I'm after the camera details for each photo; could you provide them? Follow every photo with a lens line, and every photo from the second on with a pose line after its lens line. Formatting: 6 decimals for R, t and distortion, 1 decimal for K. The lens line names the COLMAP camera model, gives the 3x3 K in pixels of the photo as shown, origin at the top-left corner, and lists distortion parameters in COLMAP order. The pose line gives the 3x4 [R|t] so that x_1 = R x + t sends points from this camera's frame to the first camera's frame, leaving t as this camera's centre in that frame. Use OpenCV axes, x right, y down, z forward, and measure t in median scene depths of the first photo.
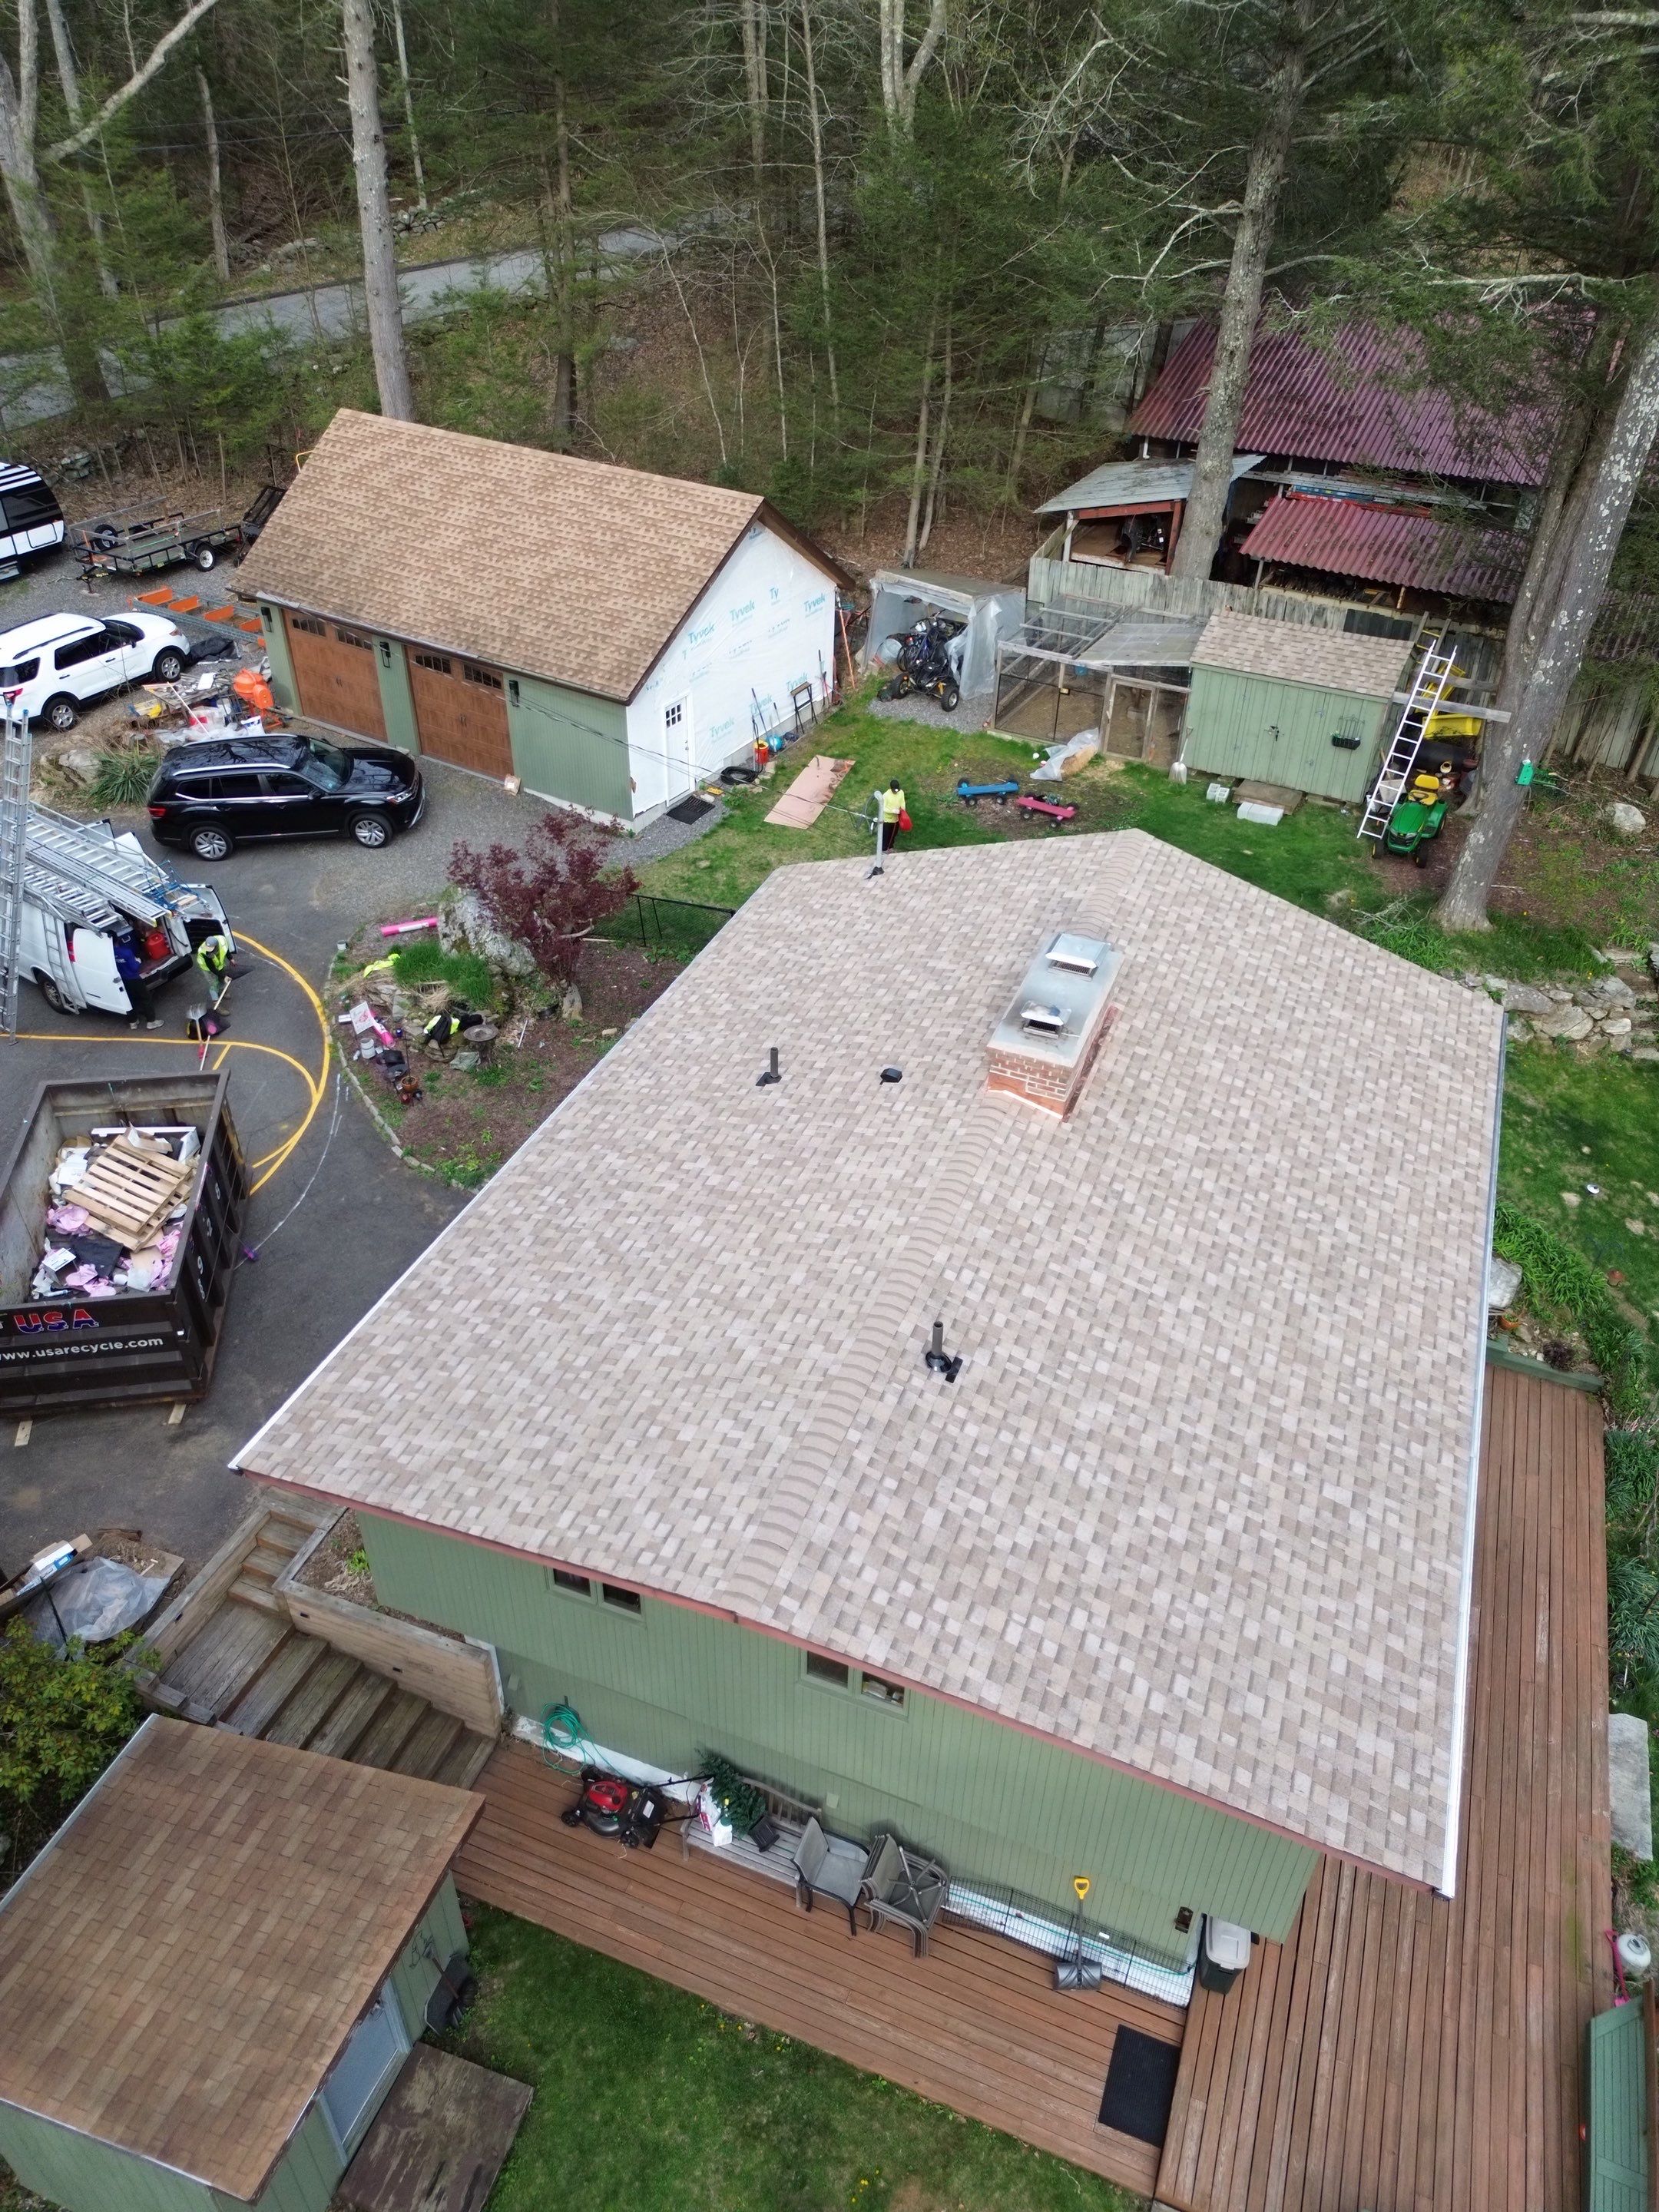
lens RADIAL K [[1525.2, 0, 830.8], [0, 1525.2, 1113.8], [0, 0, 1]] dist [0.037981, -0.022677]
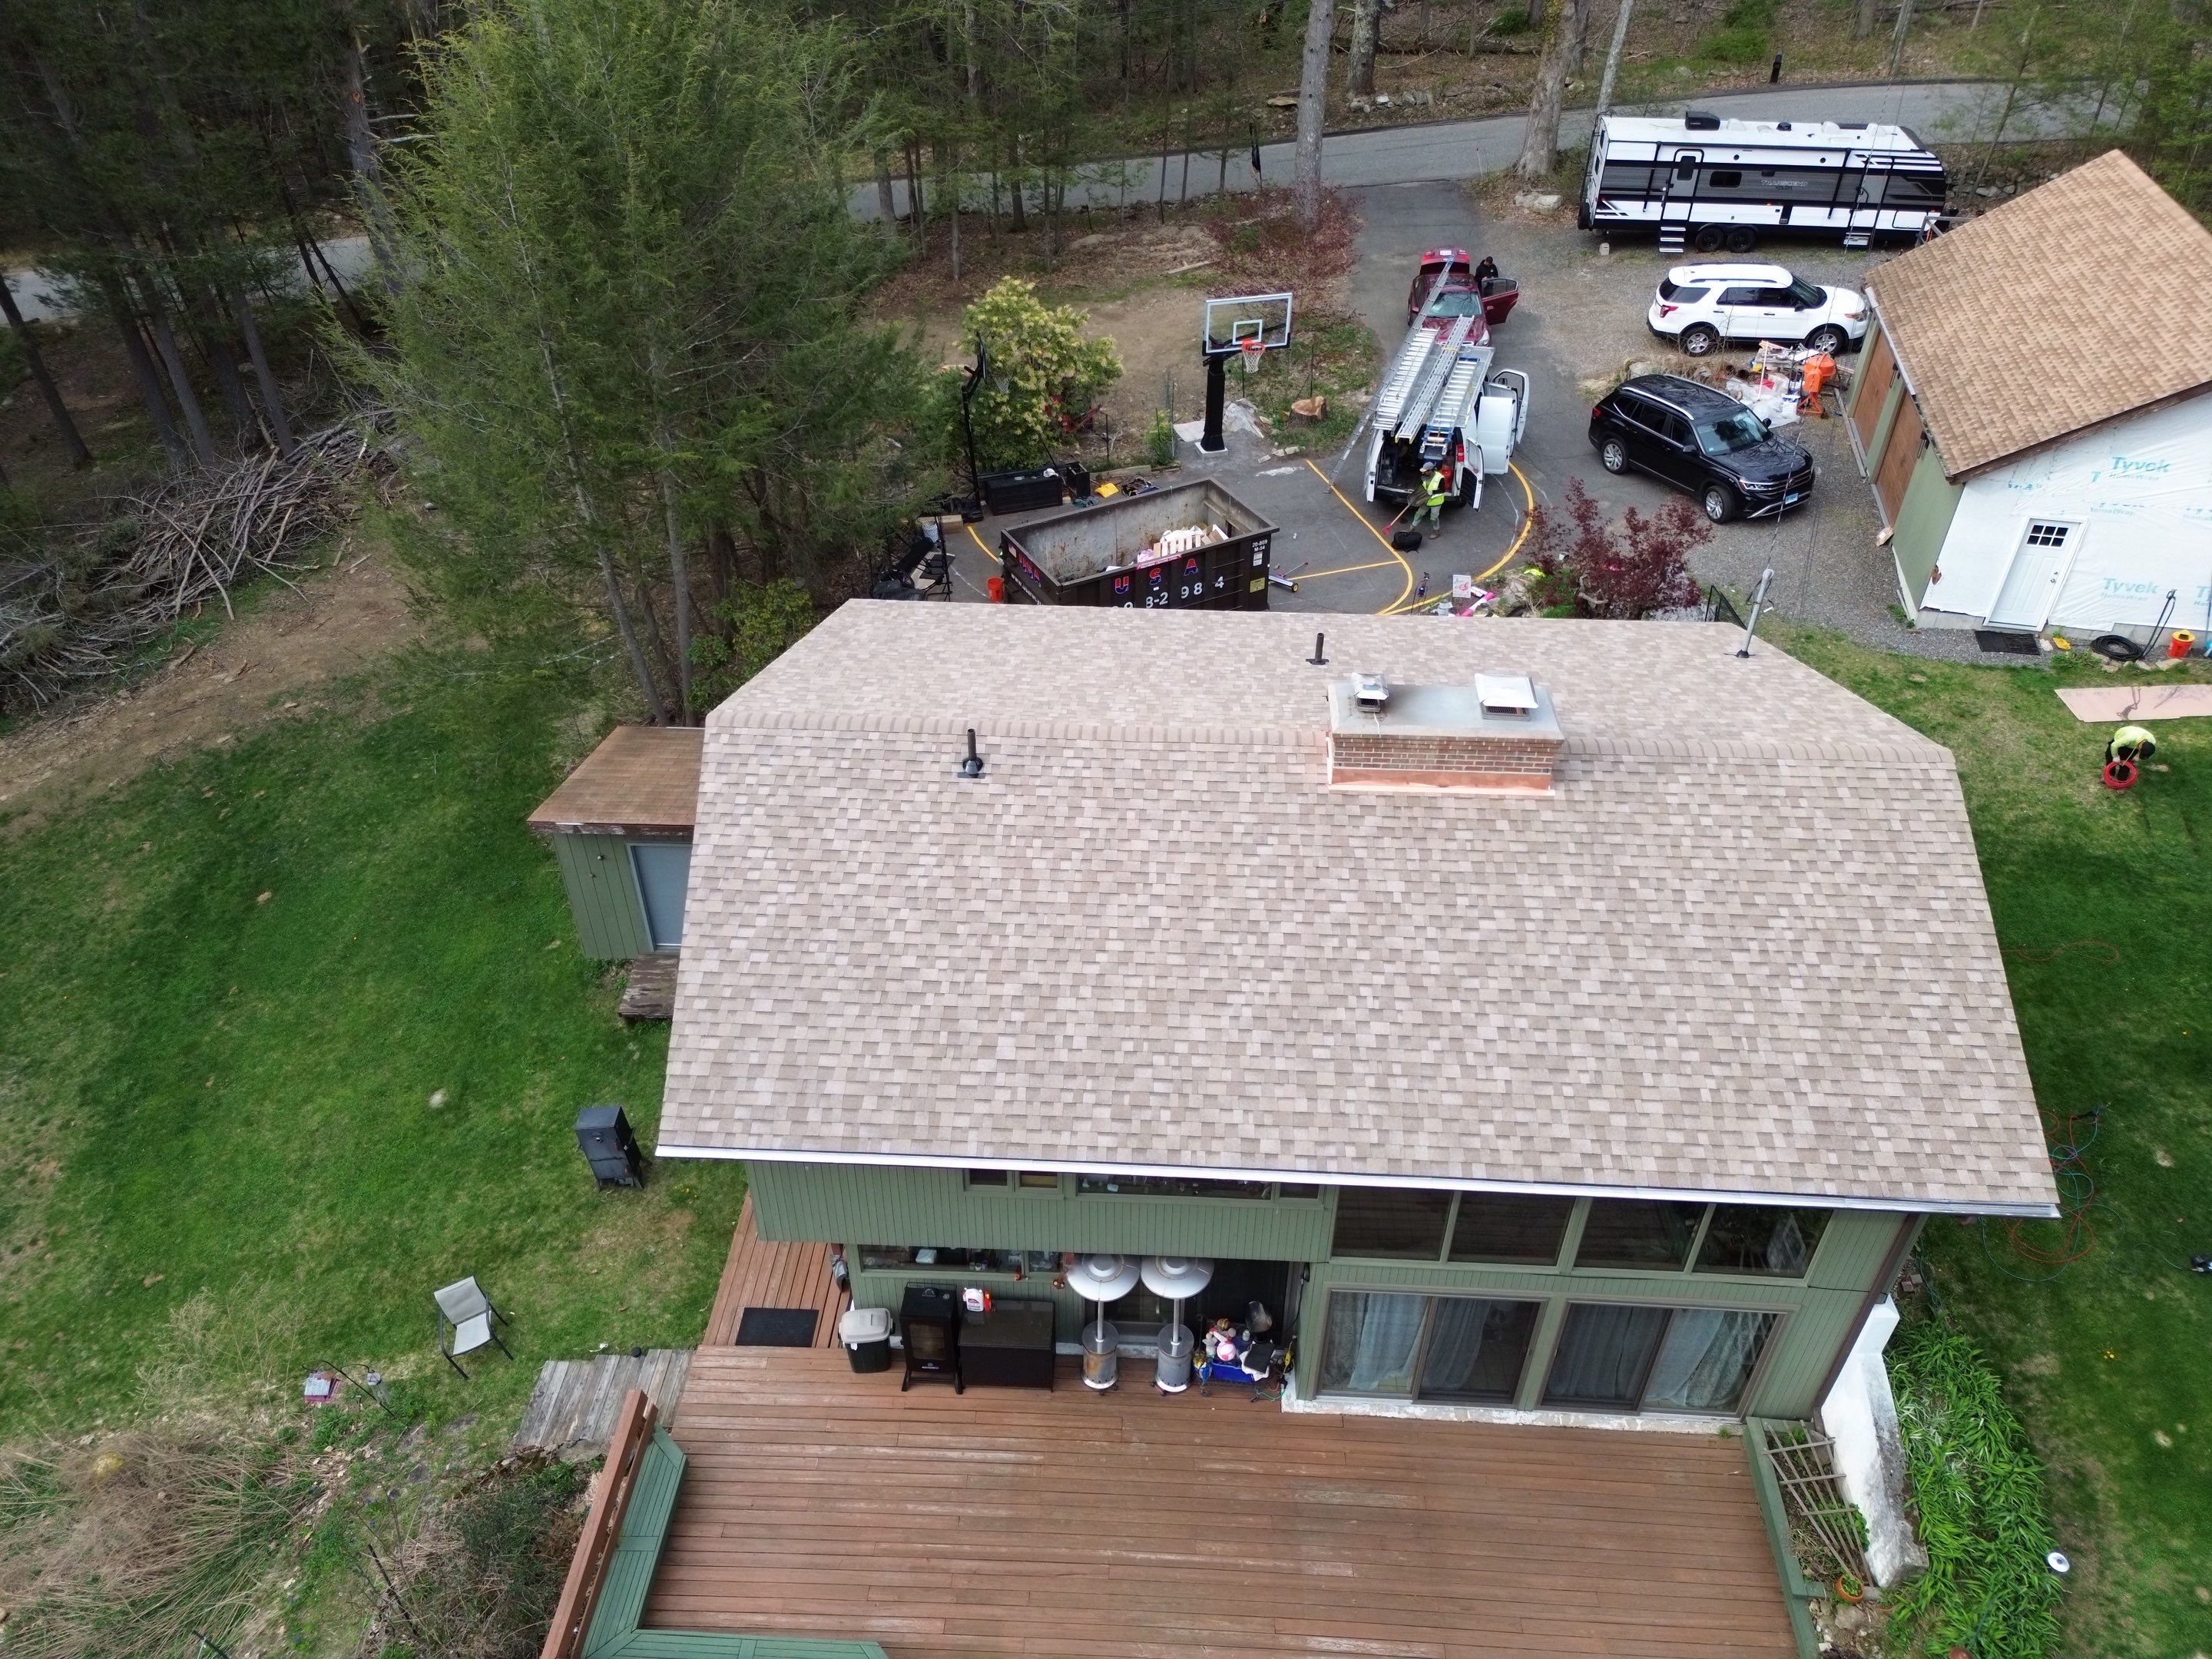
lens RADIAL K [[1525.2, 0, 1104.1], [0, 1525.2, 817.2], [0, 0, 1]] dist [0.037981, -0.022677]
pose [[0.327579, 0.555388, -0.764353, 0.677079], [-0.562906, 0.764462, 0.314222, -0.162662], [0.758834, 0.327326, 0.563053, 0.233641]]
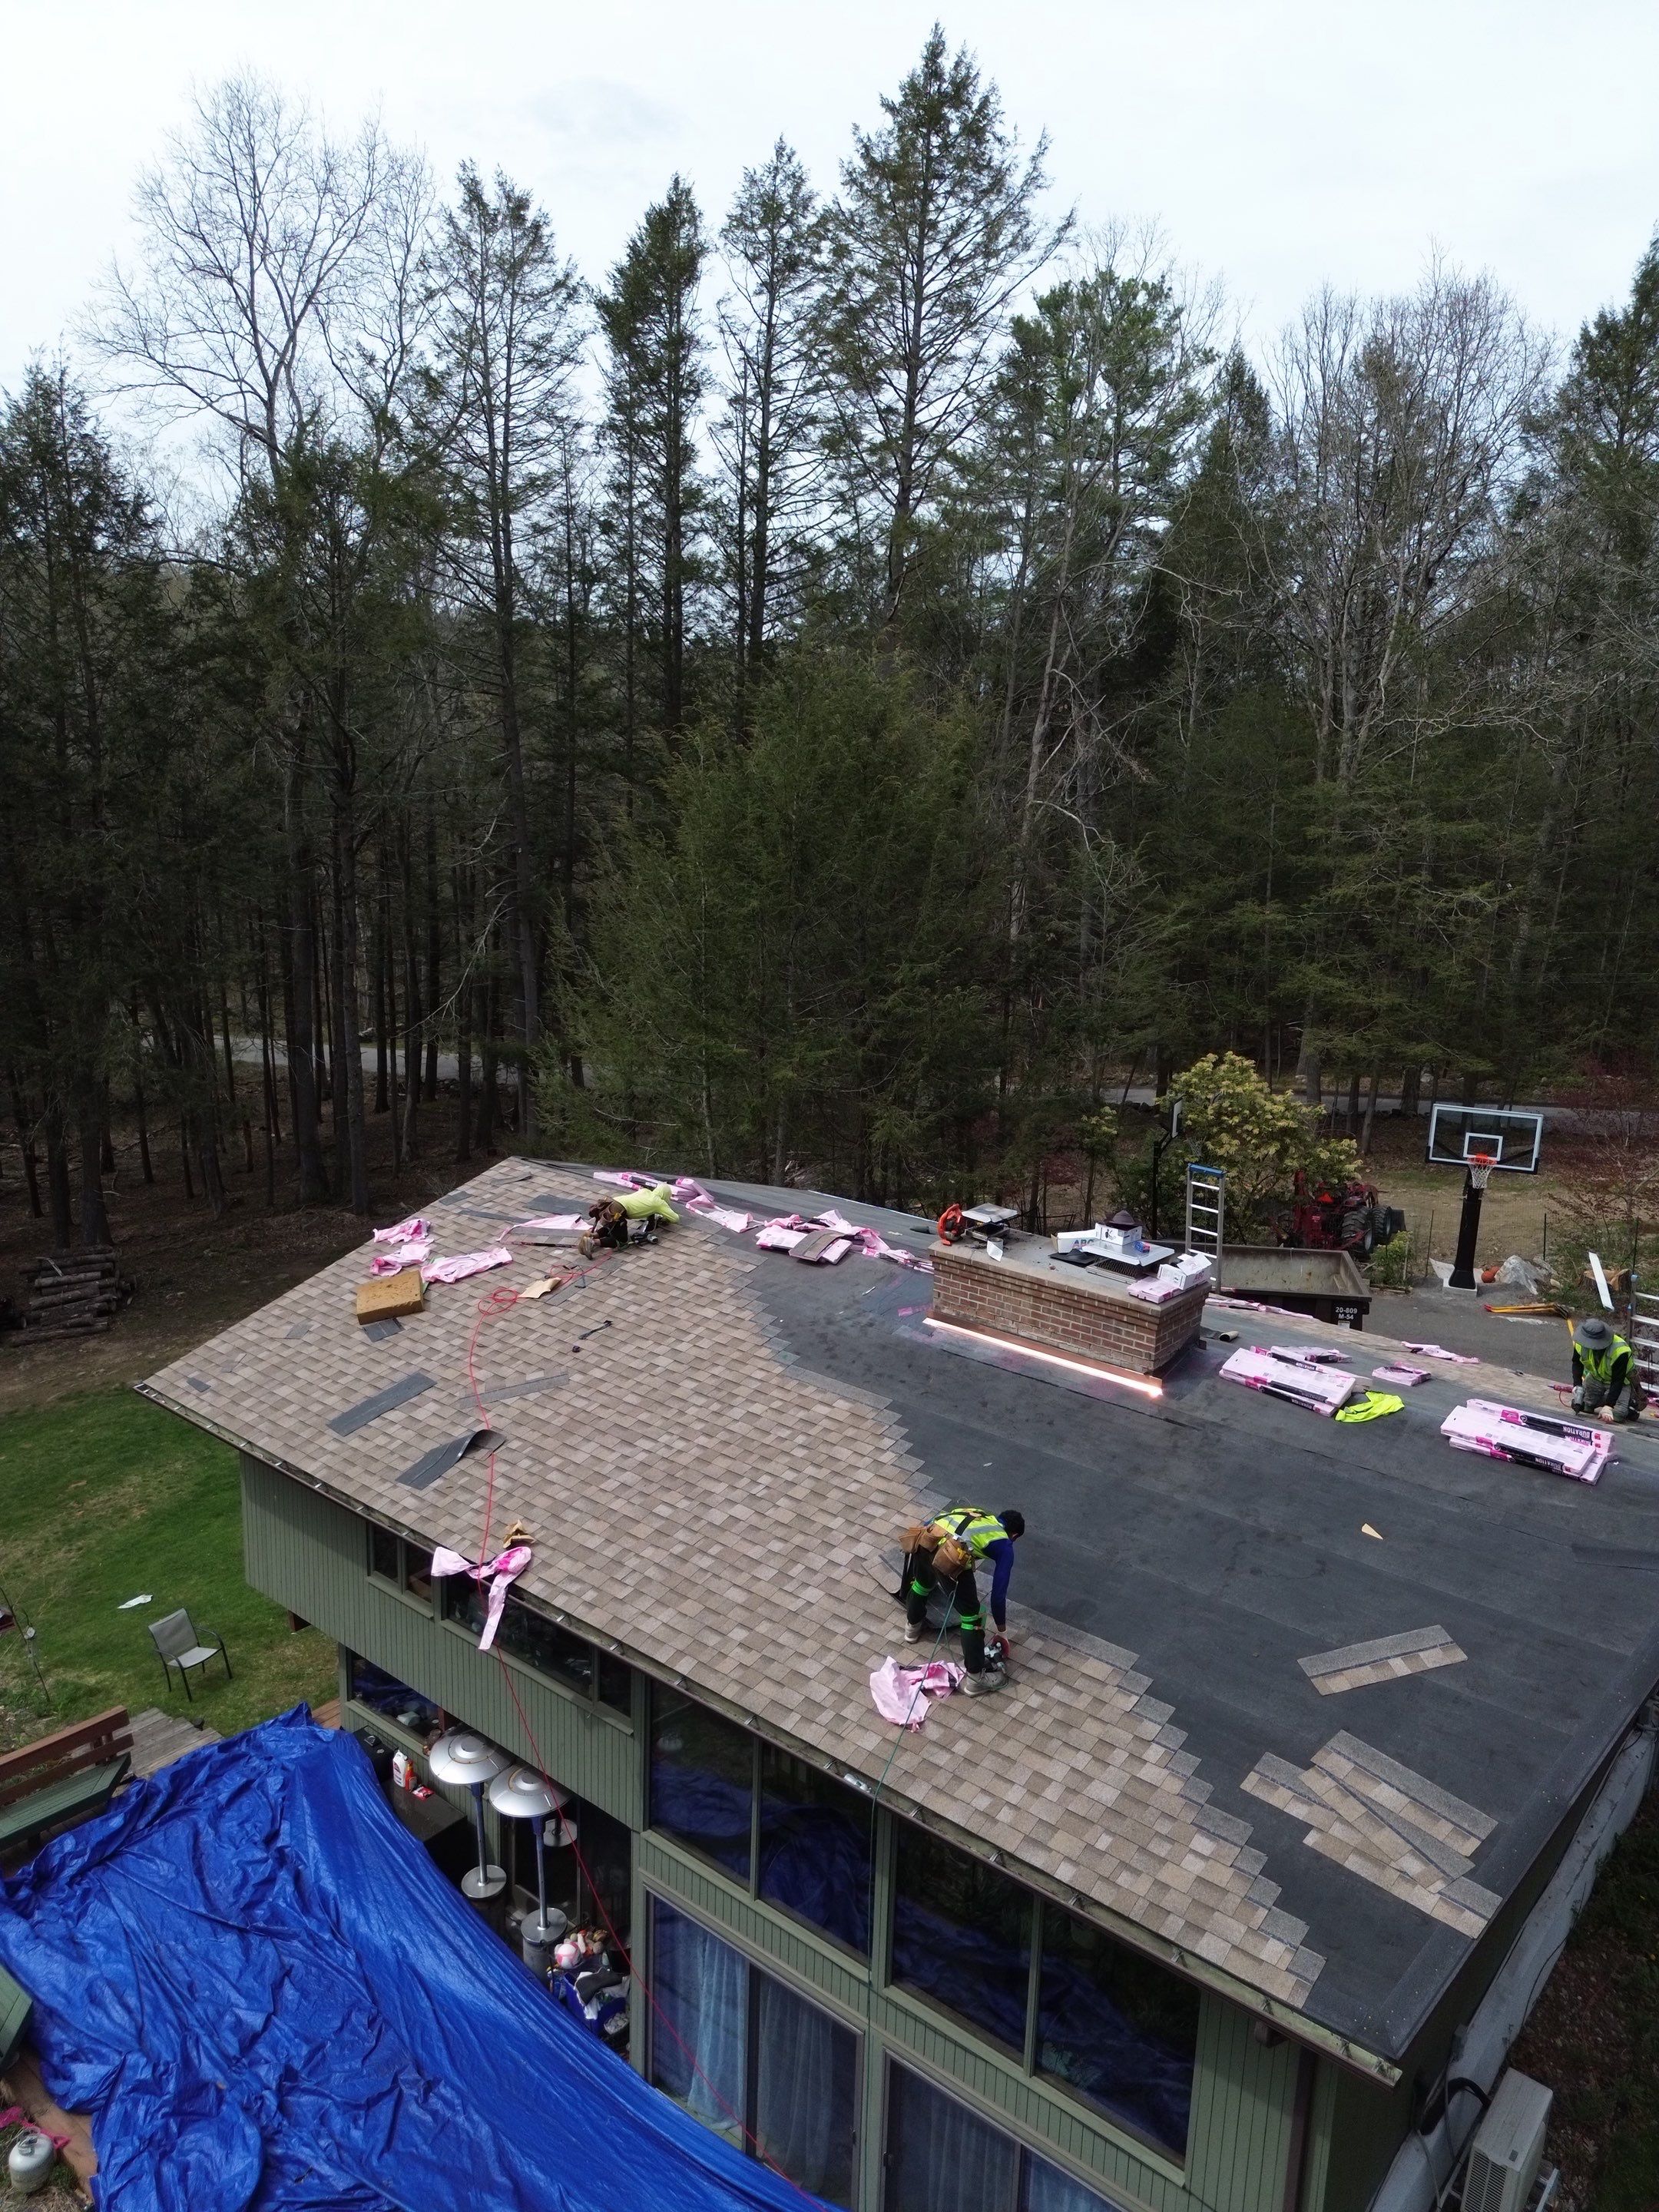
lens RADIAL K [[1525.2, 0, 852.0], [0, 1525.2, 1120.4], [0, 0, 1]] dist [0.037981, -0.022677]
pose [[-0.292092, 0.183884, -0.938546, 0.737248], [-0.601998, 0.727194, 0.329828, -0.259571], [0.743156, 0.661343, -0.101710, 0.728624]]
